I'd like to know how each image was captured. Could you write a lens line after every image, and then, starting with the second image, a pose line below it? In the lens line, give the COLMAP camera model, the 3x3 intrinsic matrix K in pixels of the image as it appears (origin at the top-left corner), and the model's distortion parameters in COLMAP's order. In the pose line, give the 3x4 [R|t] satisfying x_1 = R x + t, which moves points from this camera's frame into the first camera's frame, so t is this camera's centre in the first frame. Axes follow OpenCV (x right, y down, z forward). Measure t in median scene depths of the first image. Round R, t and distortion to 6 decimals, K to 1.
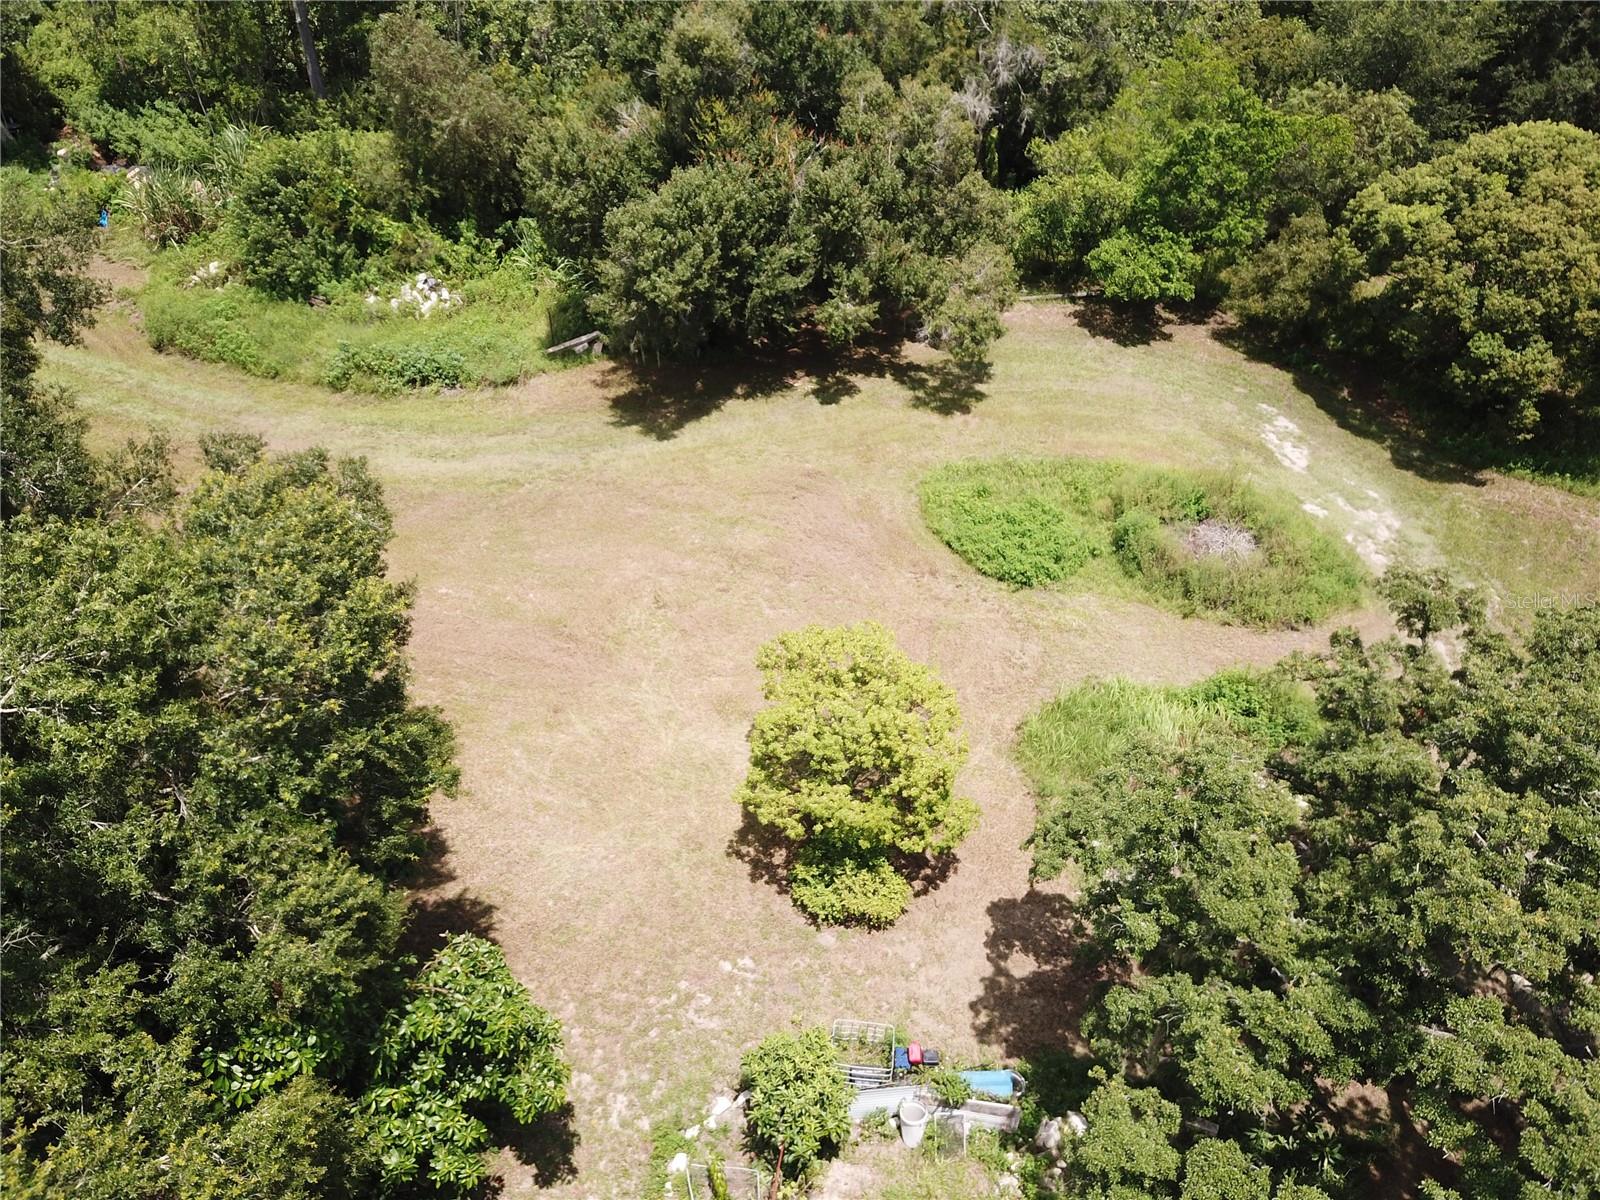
lens RADIAL K [[1237.9, 0, 807.0], [0, 1237.9, 598.7], [0, 0, 1]] dist [-0.002596, 0.007662]
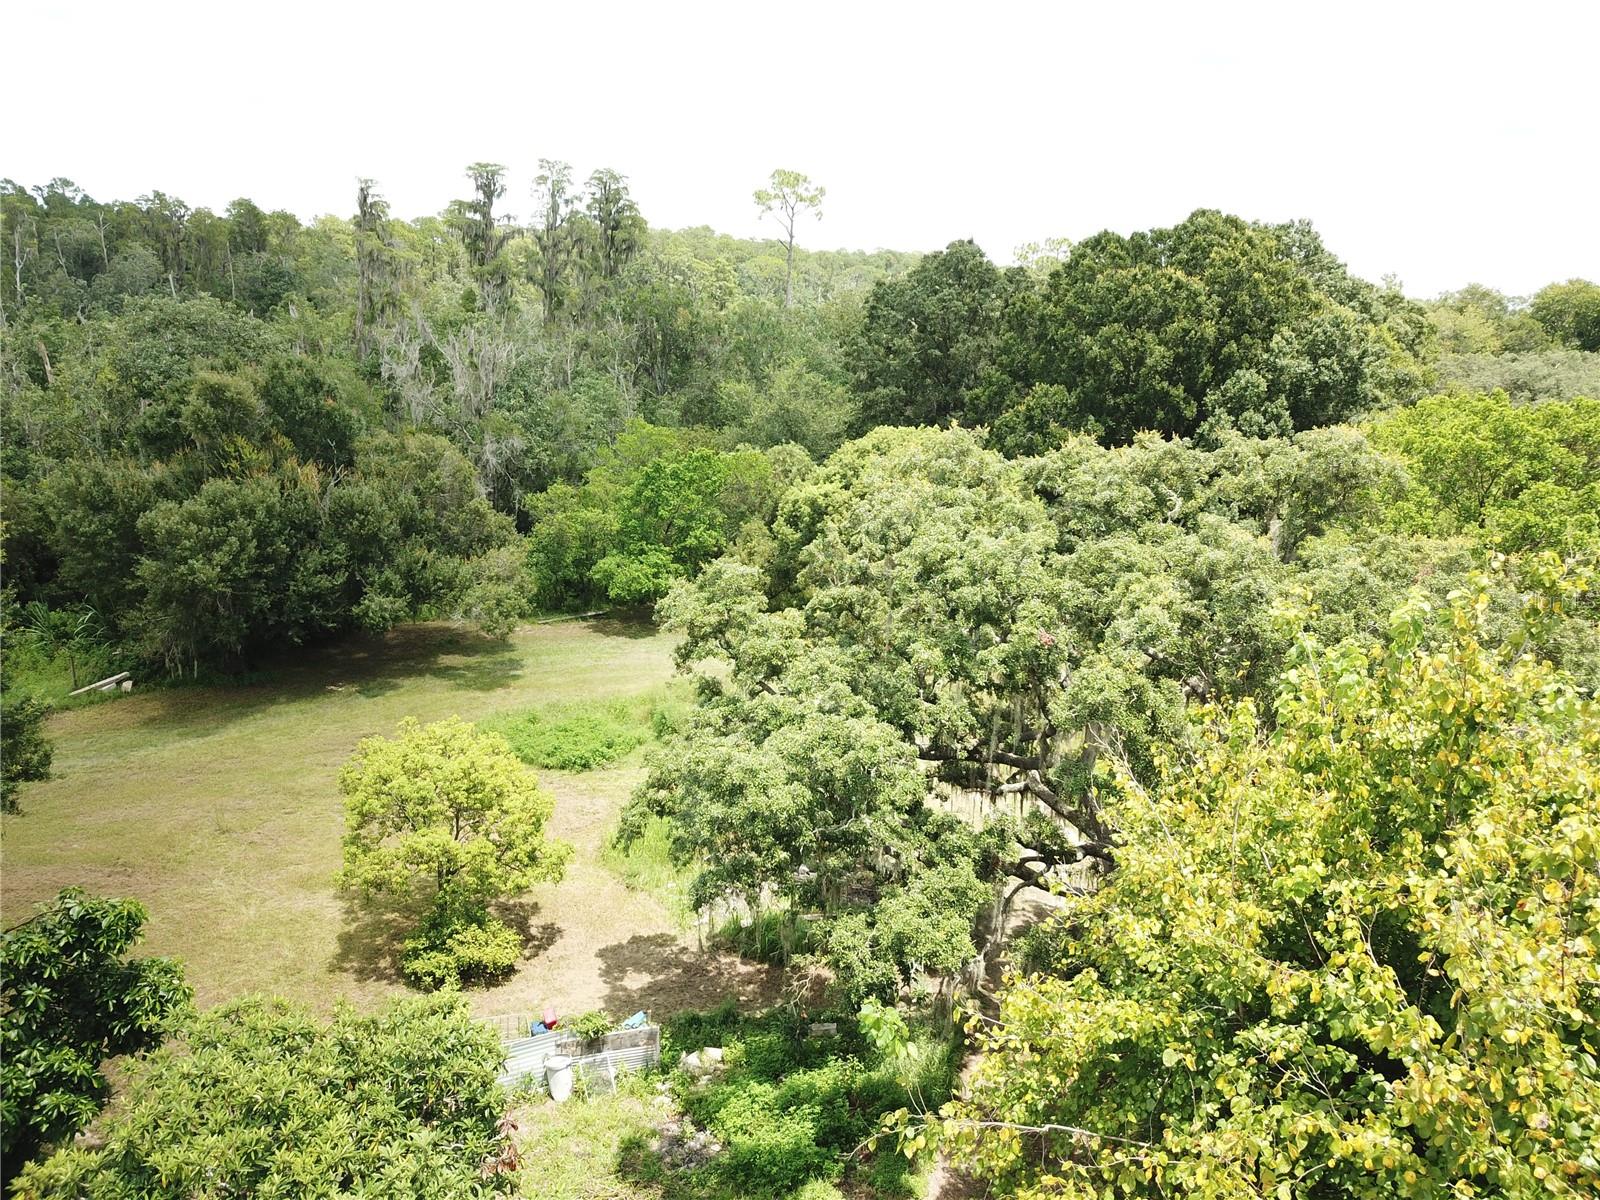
lens RADIAL K [[1228.1, 0, 812.9], [0, 1228.1, 605.4], [0, 0, 1]] dist [0.068008, -0.126532]
pose [[0.916722, -0.103874, 0.385786, -0.042690], [0.259077, 0.889623, -0.376098, 0.291931], [-0.304137, 0.444726, 0.842448, -0.058088]]
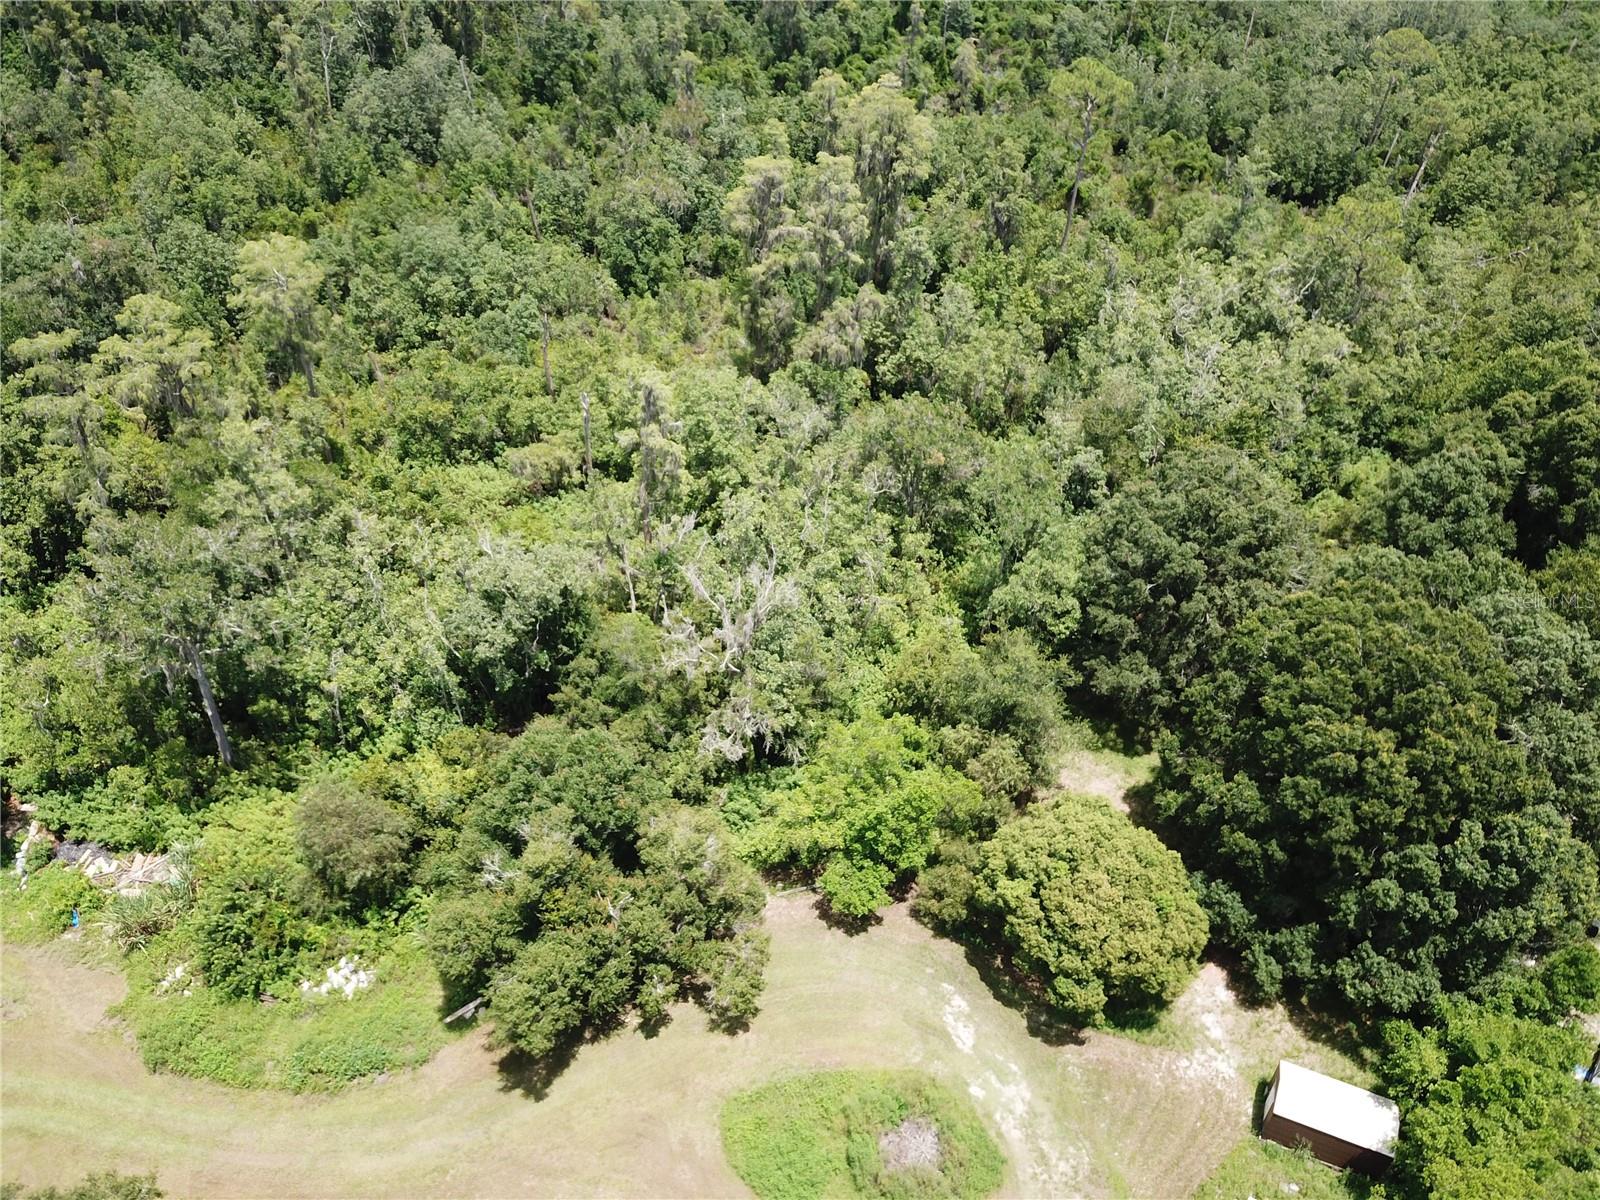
lens RADIAL K [[1237.9, 0, 807.0], [0, 1237.9, 598.7], [0, 0, 1]] dist [-0.002596, 0.007662]
pose [[0.983592, -0.102461, 0.148484, 0.036634], [0.112921, 0.991554, -0.063795, -0.591165], [-0.140694, 0.079515, 0.986855, -0.523998]]
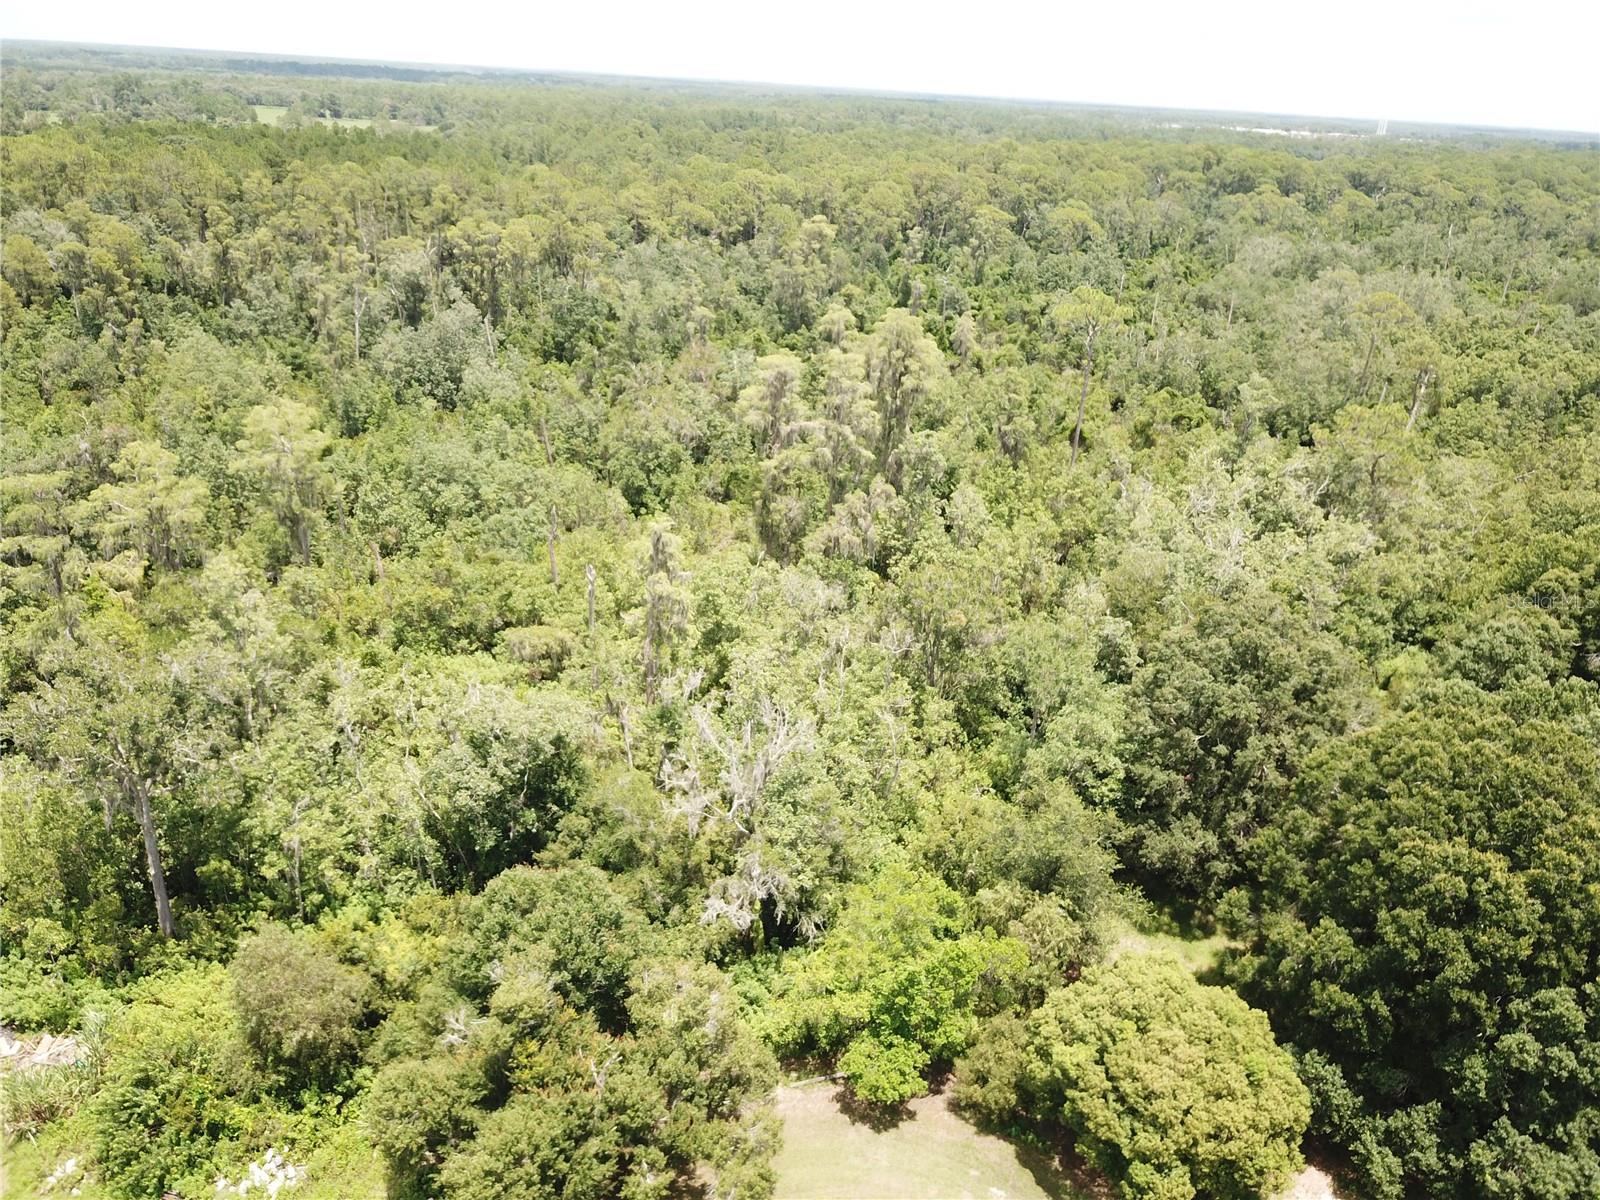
lens RADIAL K [[1237.5, 0, 807.8], [0, 1237.5, 600.2], [0, 0, 1]] dist [-0.002483, 0.006395]
pose [[0.983900, -0.064398, 0.166713, 0.022046], [0.113431, 0.945874, -0.304064, -0.391846], [-0.138109, 0.318079, 0.937951, -0.343133]]
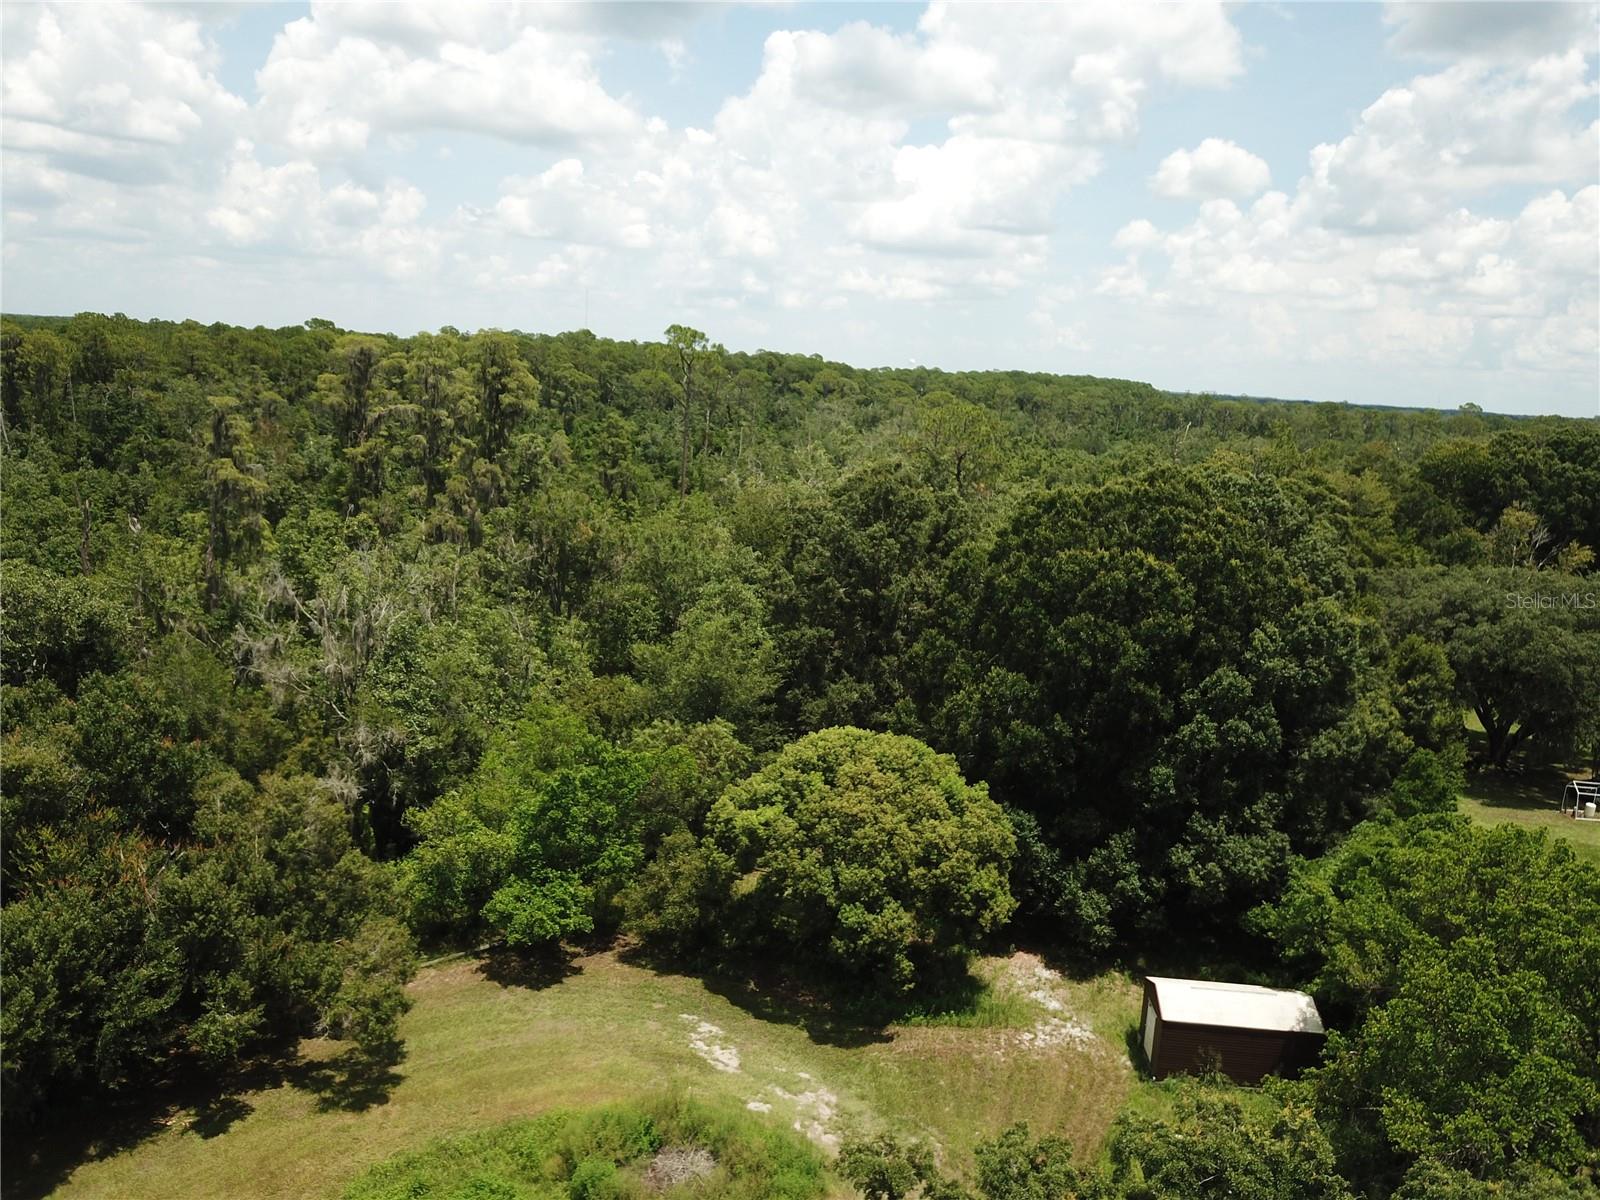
lens RADIAL K [[1238.9, 0, 807.8], [0, 1238.9, 598.6], [0, 0, 1]] dist [-0.007466, 0.010533]
pose [[0.874228, -0.081073, 0.478698, -0.003385], [0.304430, 0.859596, -0.410387, -0.001594], [-0.378216, 0.504502, 0.776164, -0.005413]]
